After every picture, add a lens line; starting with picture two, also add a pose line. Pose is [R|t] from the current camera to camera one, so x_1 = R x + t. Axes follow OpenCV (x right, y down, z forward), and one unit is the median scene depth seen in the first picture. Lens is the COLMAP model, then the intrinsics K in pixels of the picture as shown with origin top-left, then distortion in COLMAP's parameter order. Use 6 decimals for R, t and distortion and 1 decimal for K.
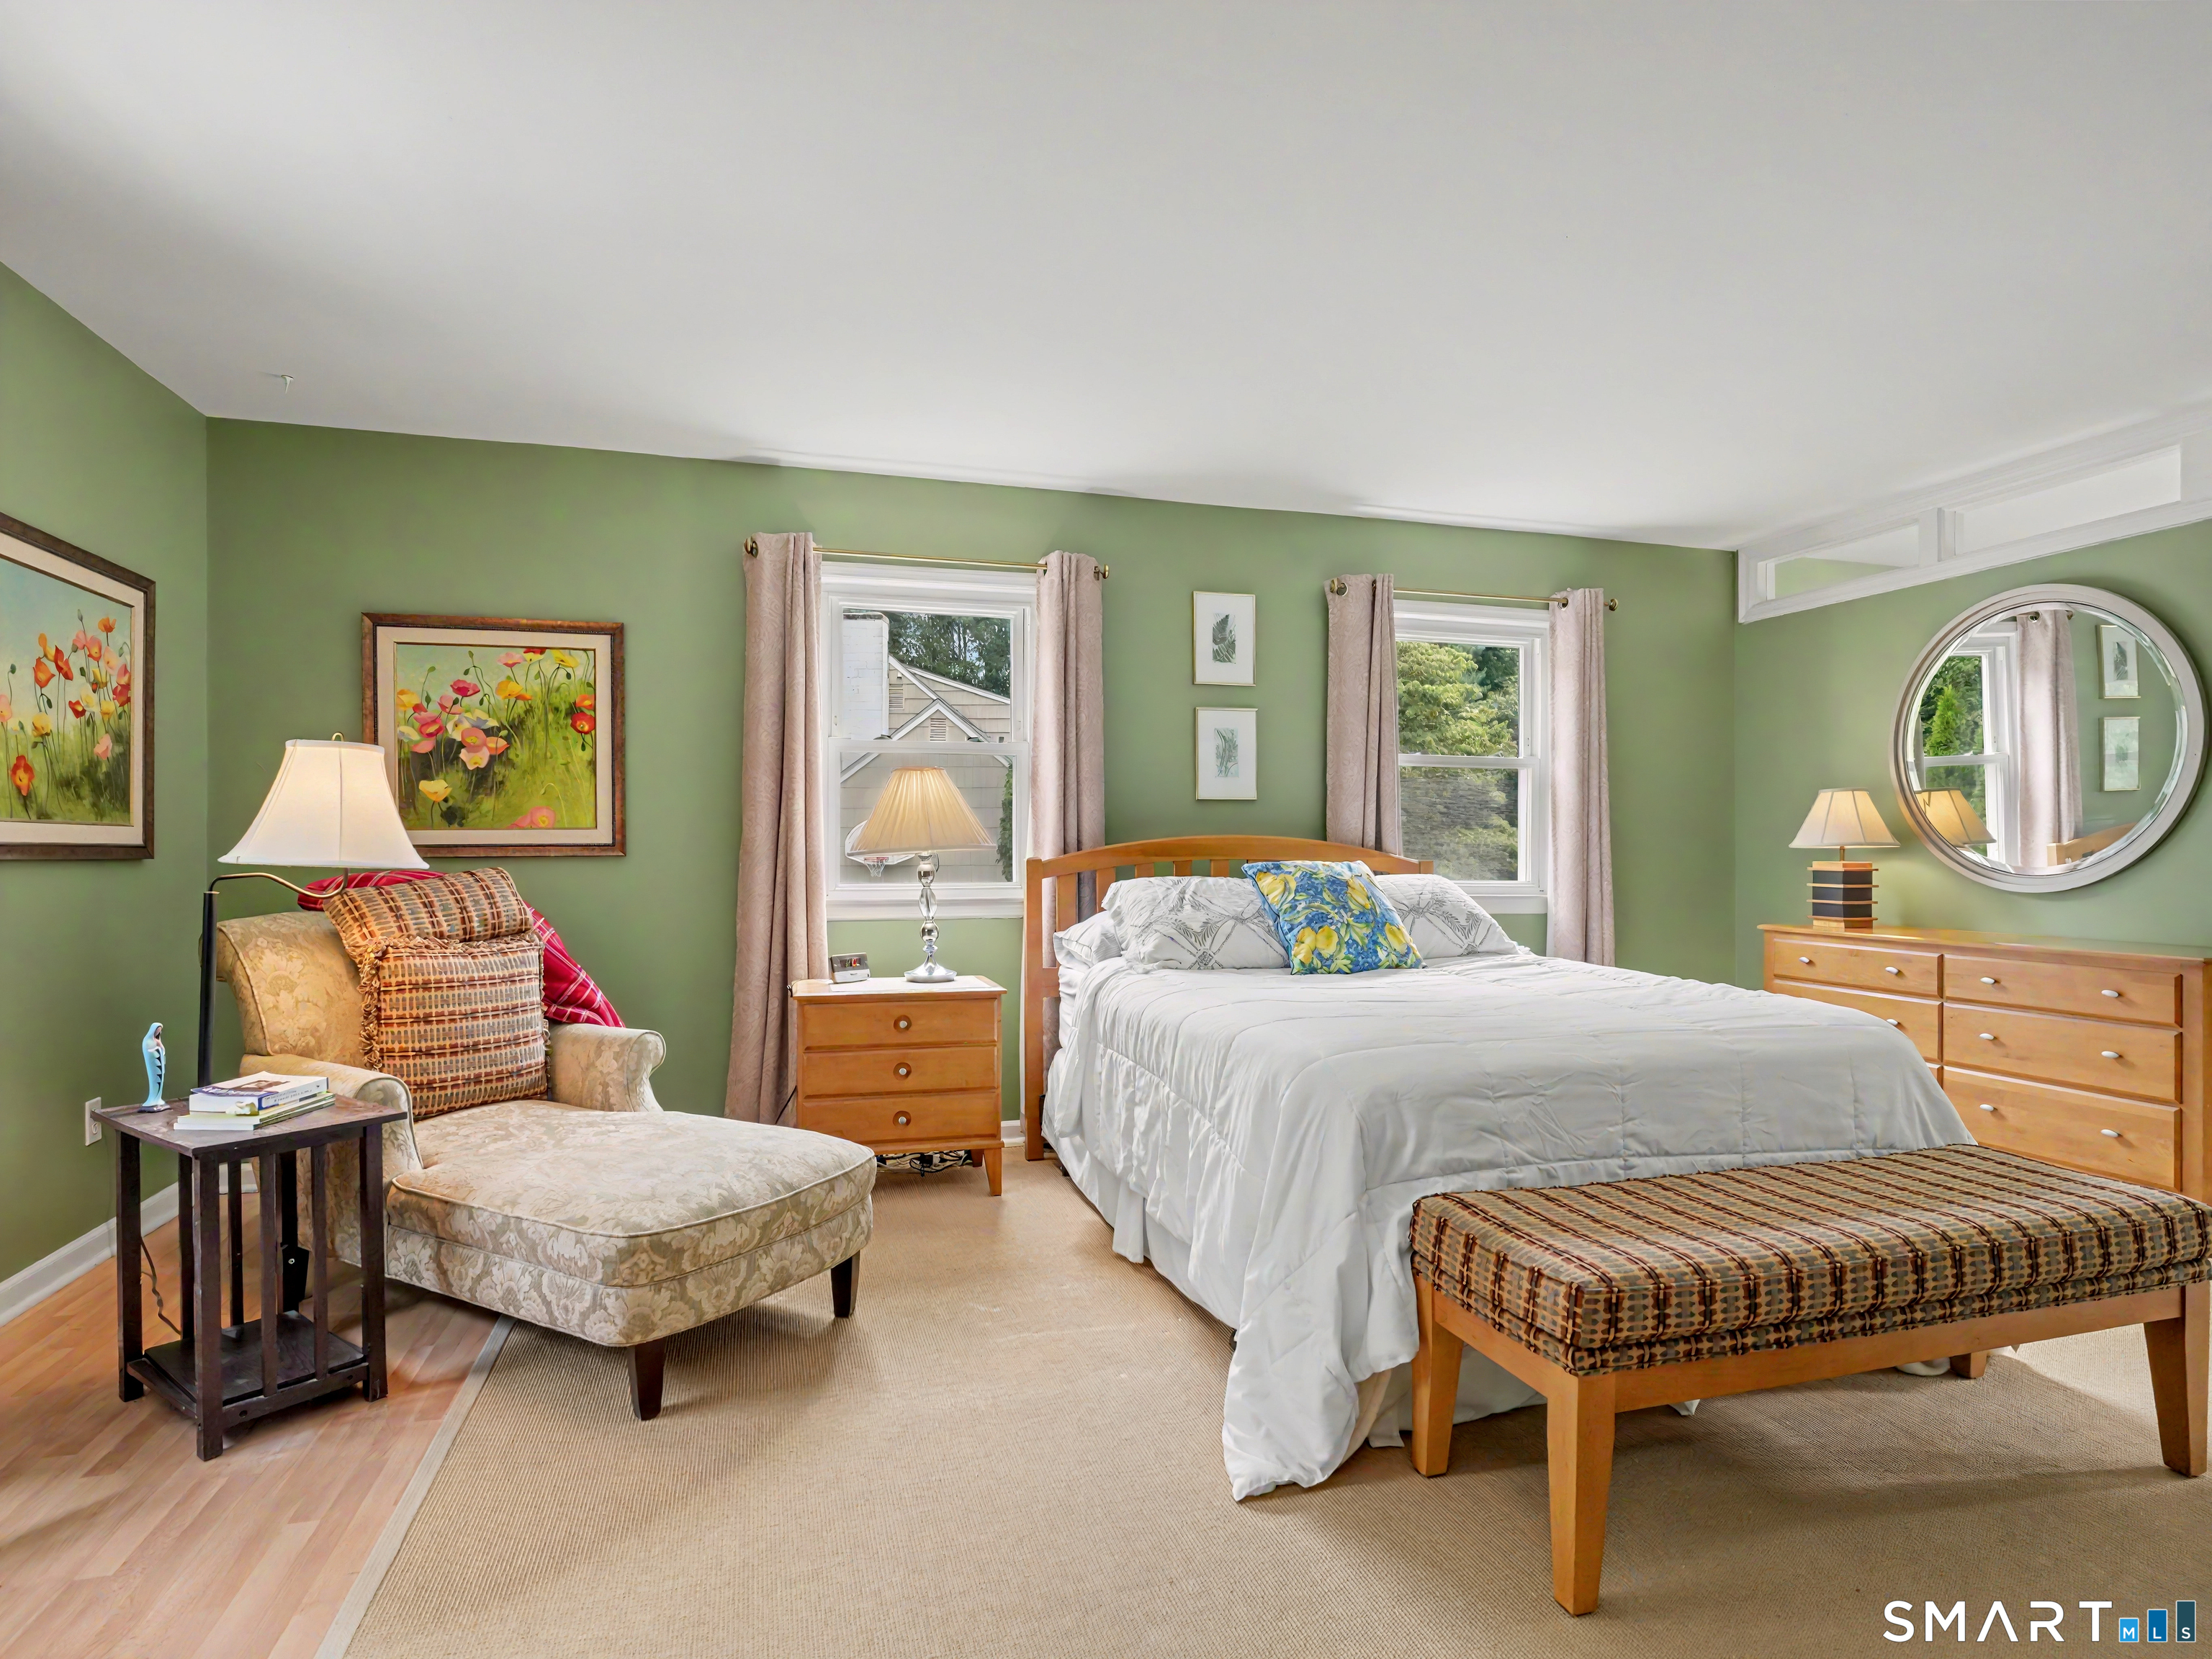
lens RADIAL K [[1184.2, 0, 1107.2], [0, 1184.2, 836.7], [0, 0, 1]] dist [0.000283, -0.008764]
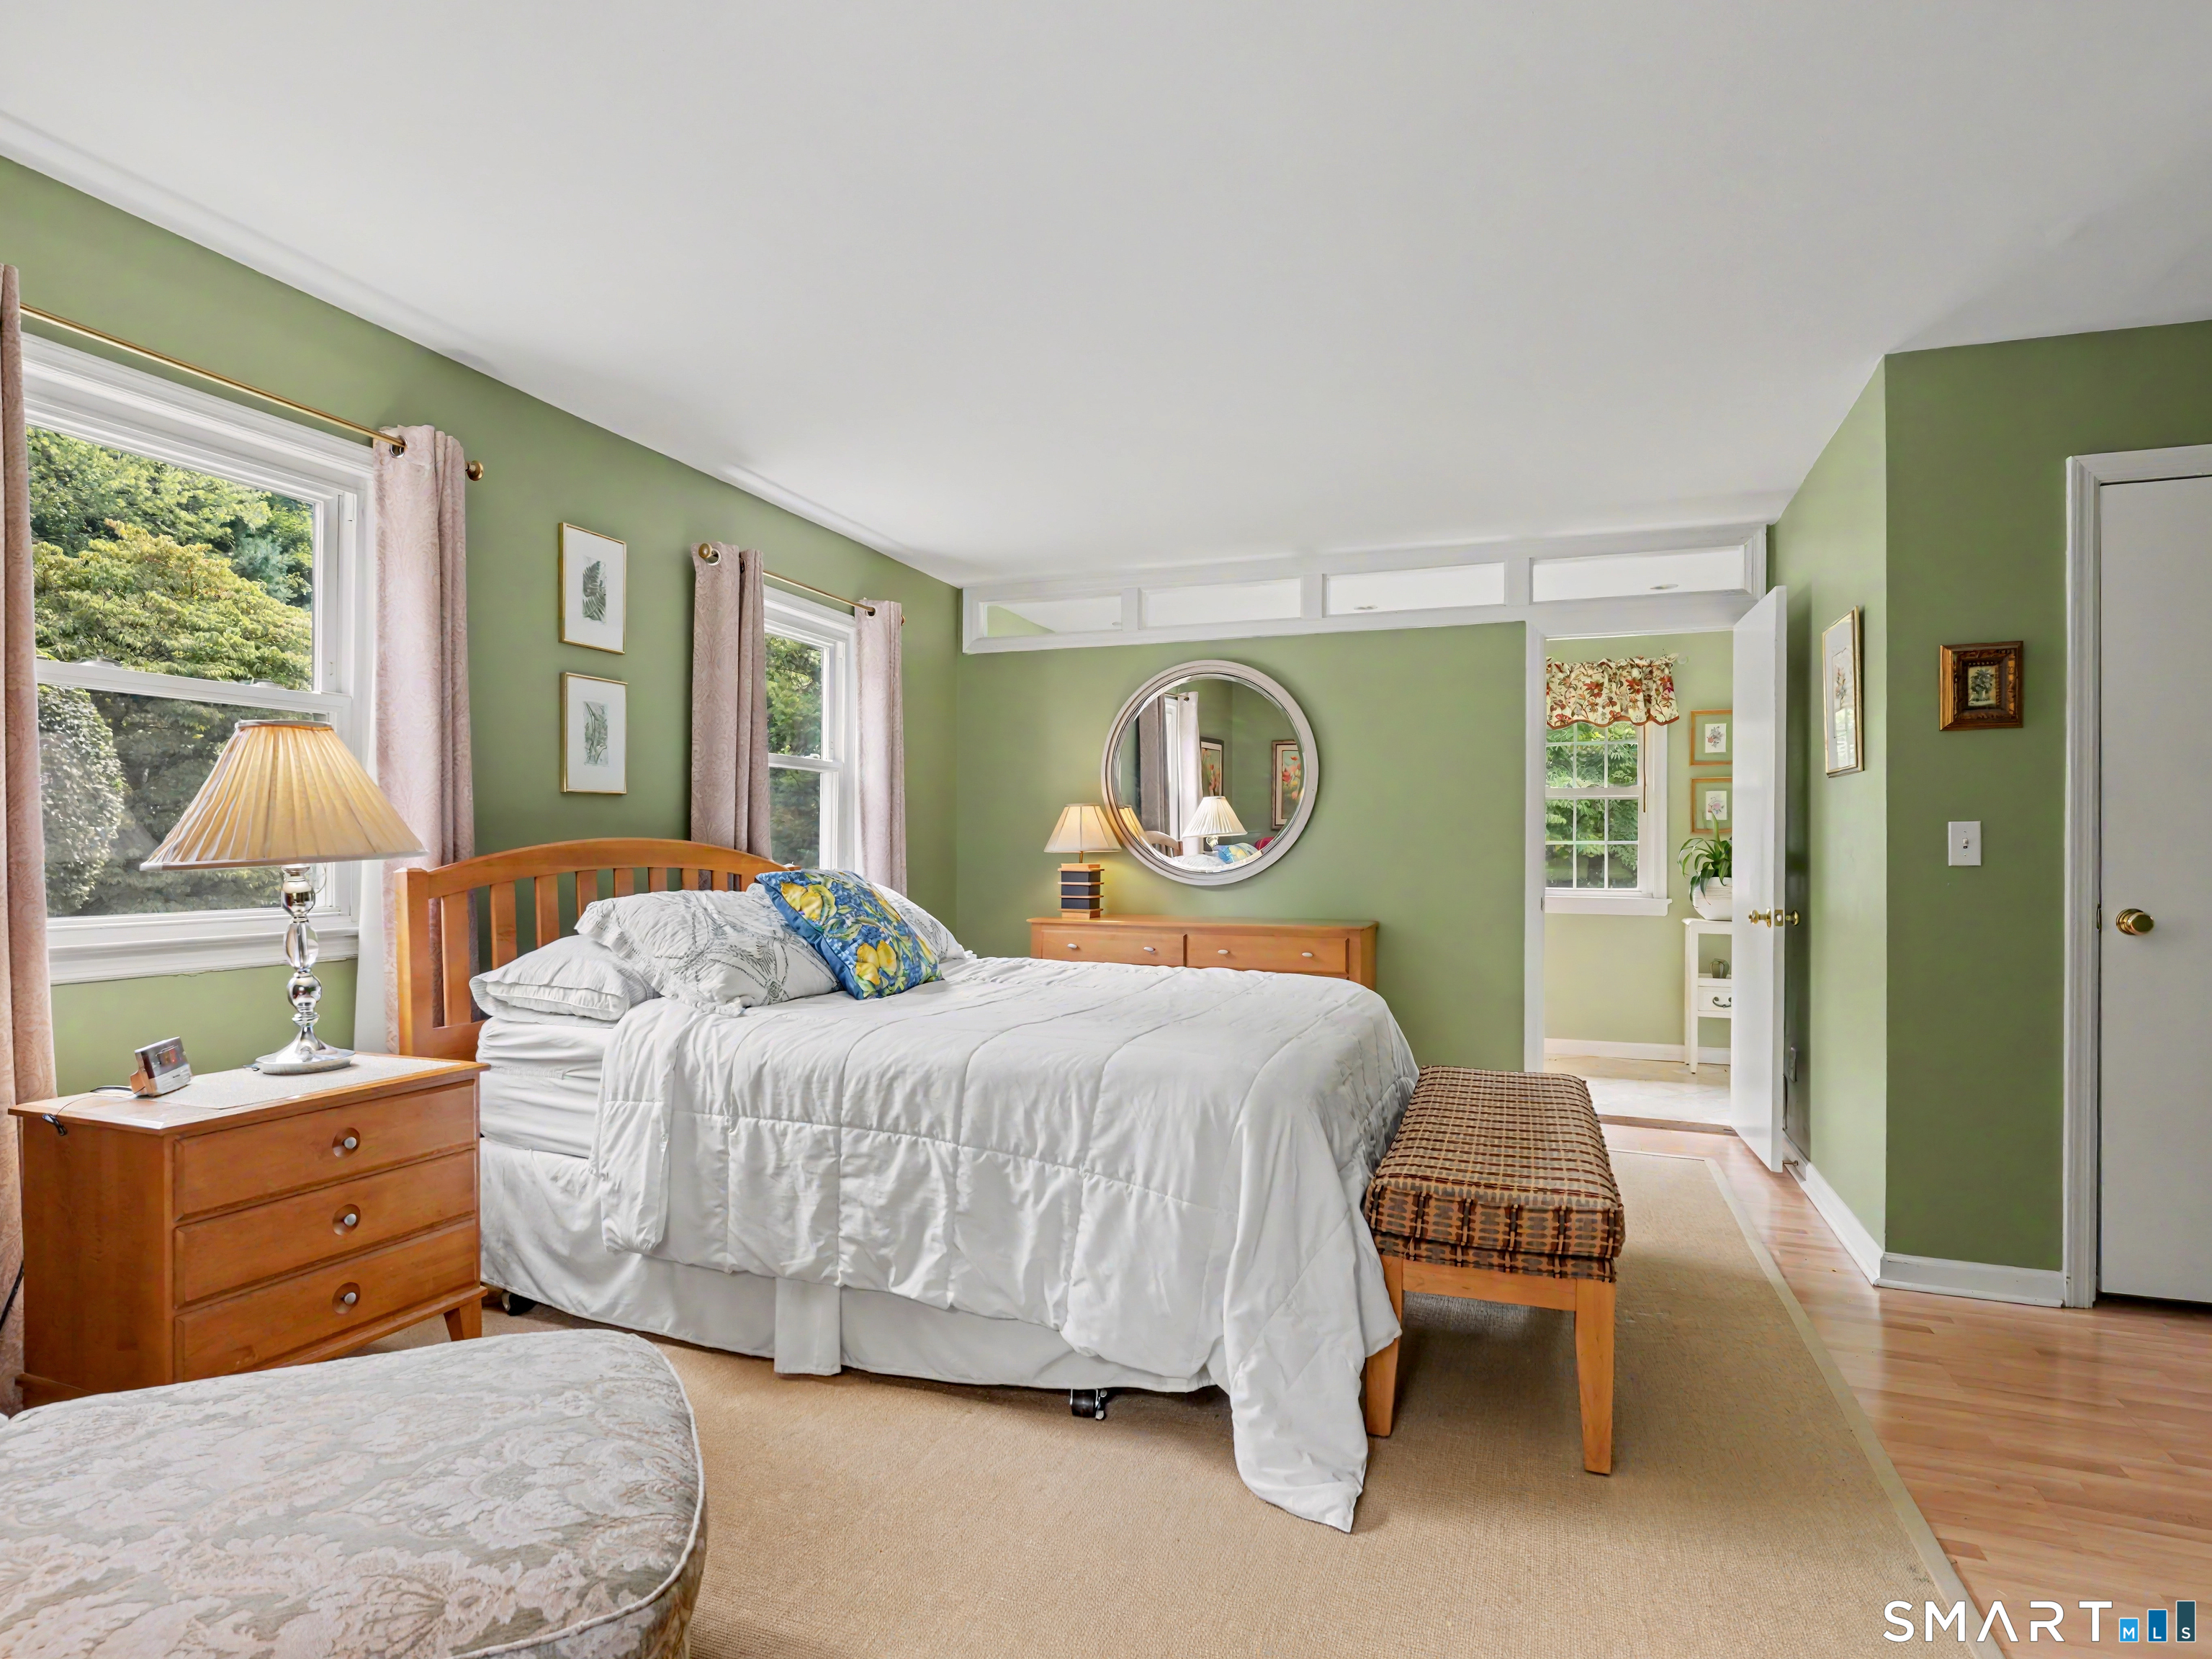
lens RADIAL K [[1184.2, 0, 1098.5], [0, 1184.2, 847.4], [0, 0, 1]] dist [0.000283, -0.008764]
pose [[0.596621, 0.002661, 0.802519, -0.376174], [-0.010117, 0.999940, 0.004205, -0.001298], [-0.802459, -0.010628, 0.596612, 0.280082]]
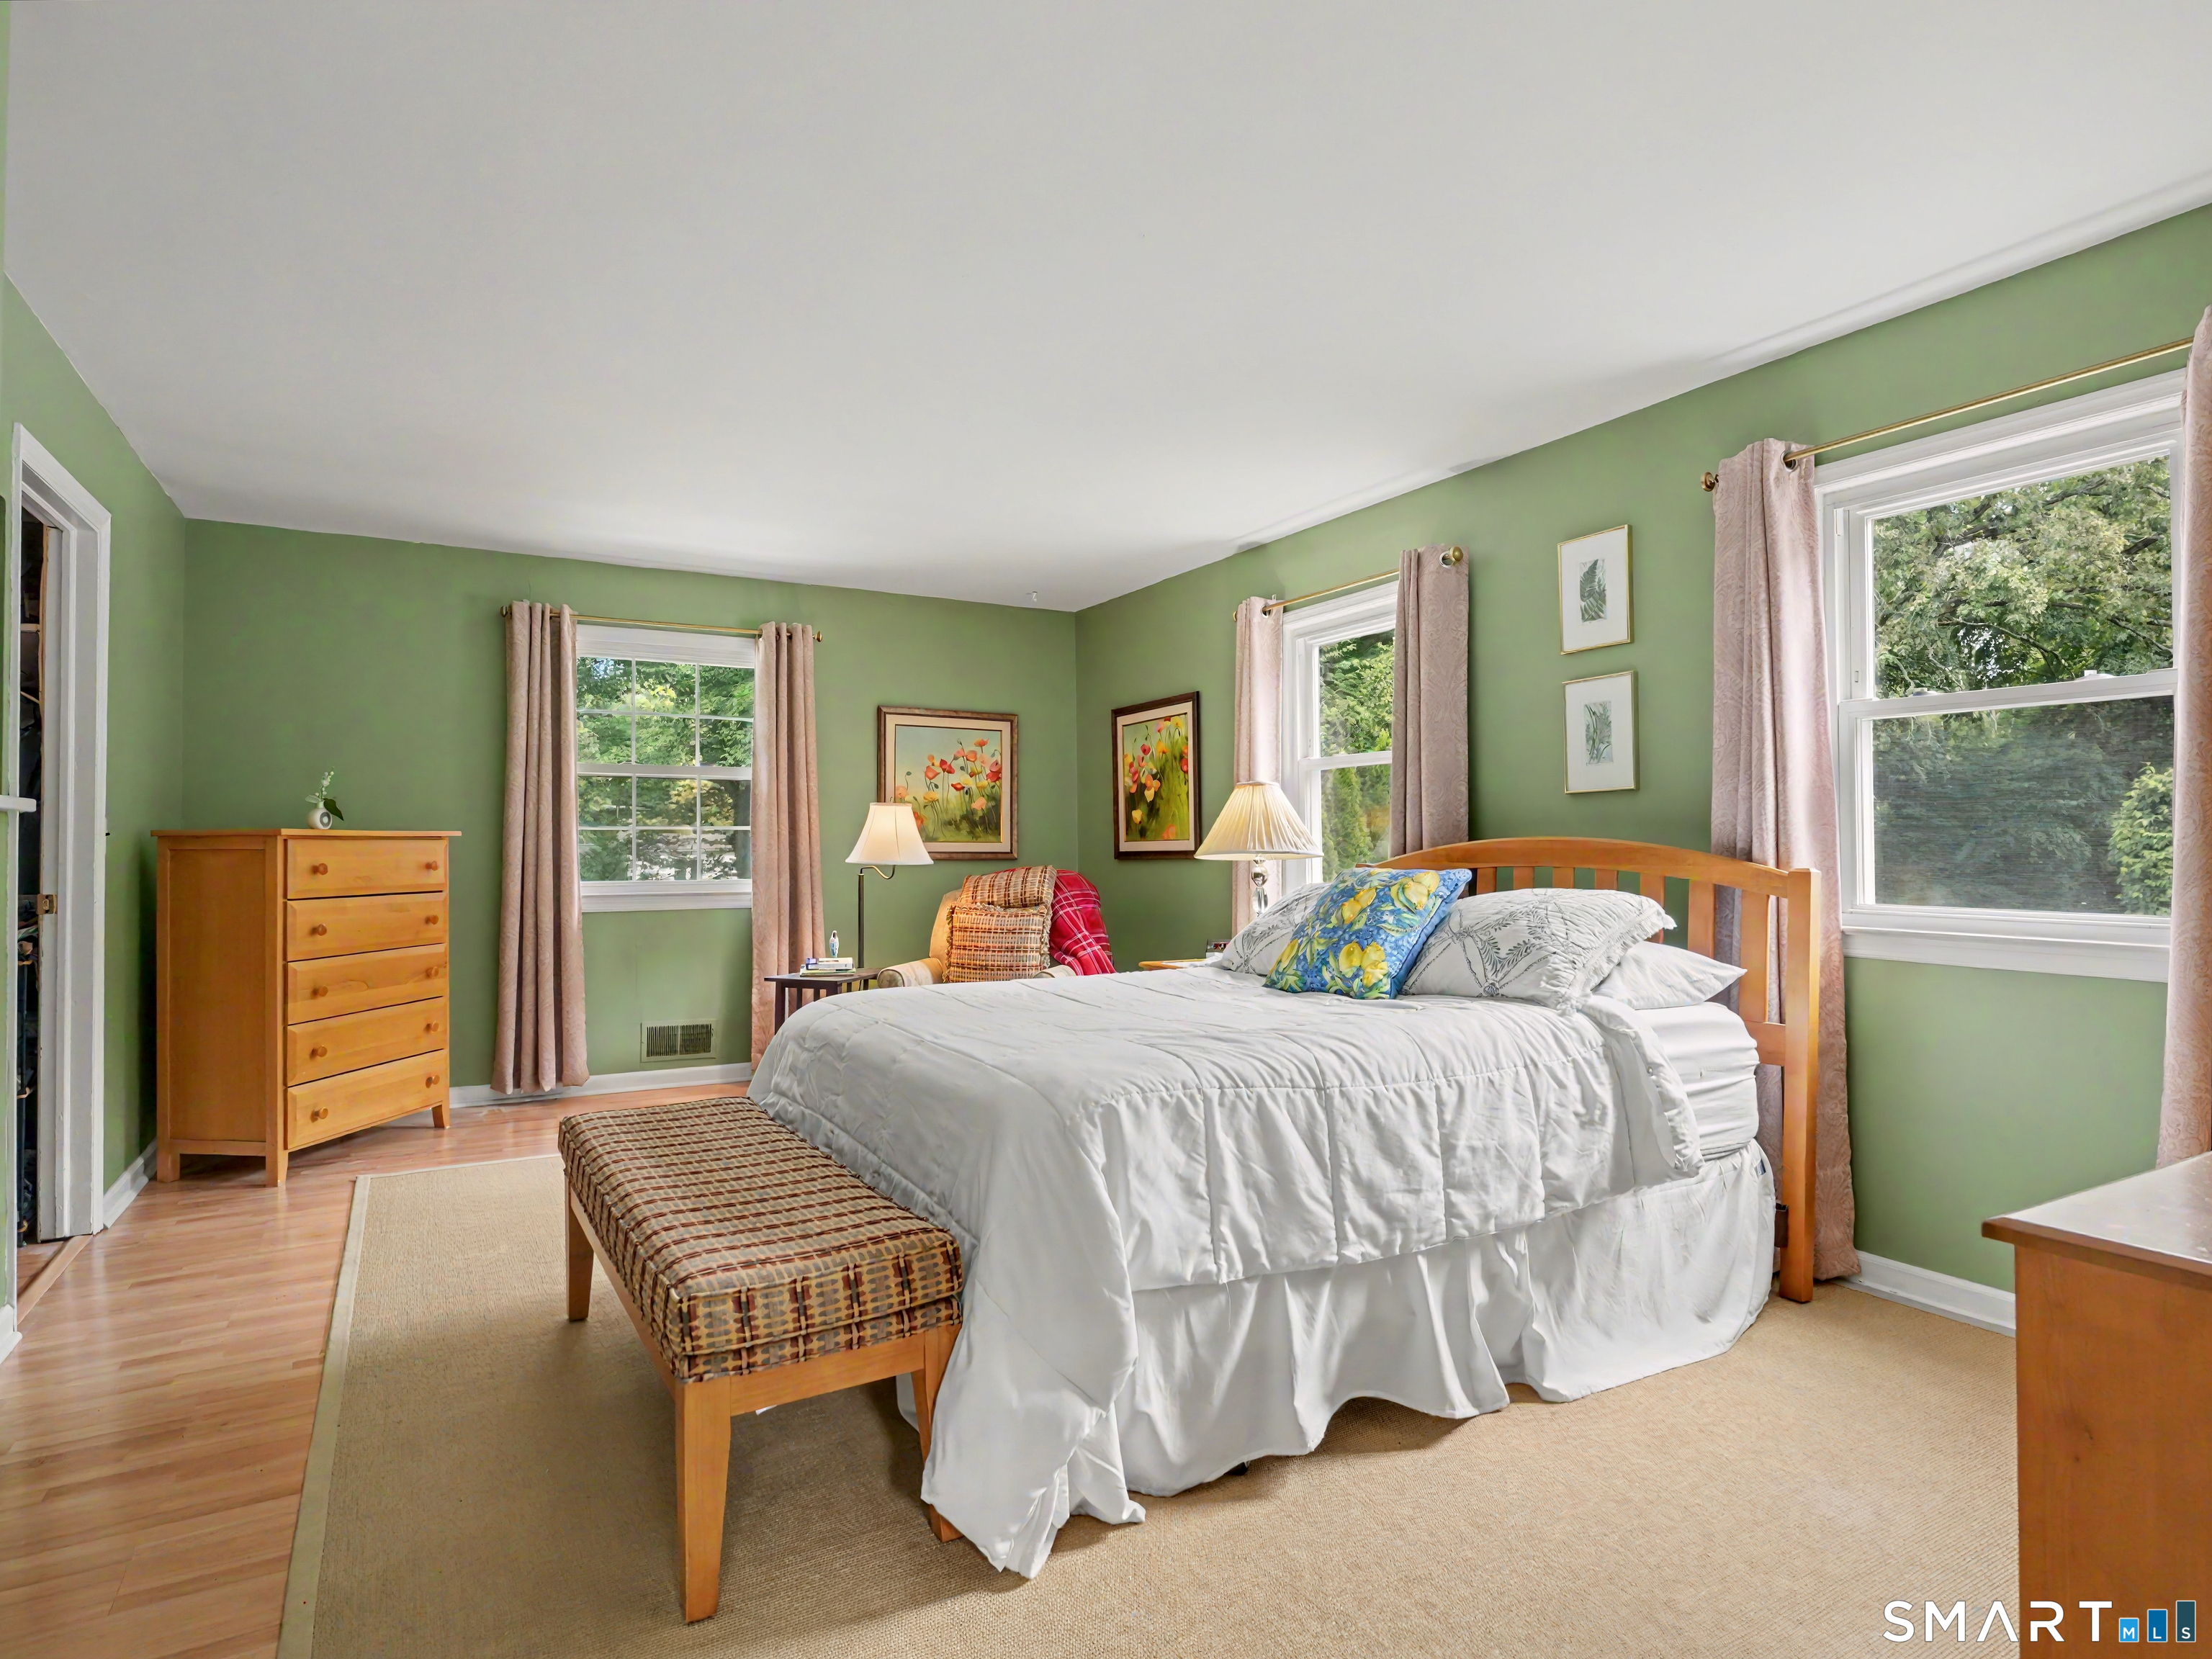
lens RADIAL K [[1184.2, 0, 1125.5], [0, 1184.2, 838.3], [0, 0, 1]] dist [0.000283, -0.008764]
pose [[0.254399, -0.012898, -0.967013, 0.881019], [0.011562, 0.999880, -0.010295, 0.005348], [0.967030, -0.008562, 0.254517, 0.545238]]
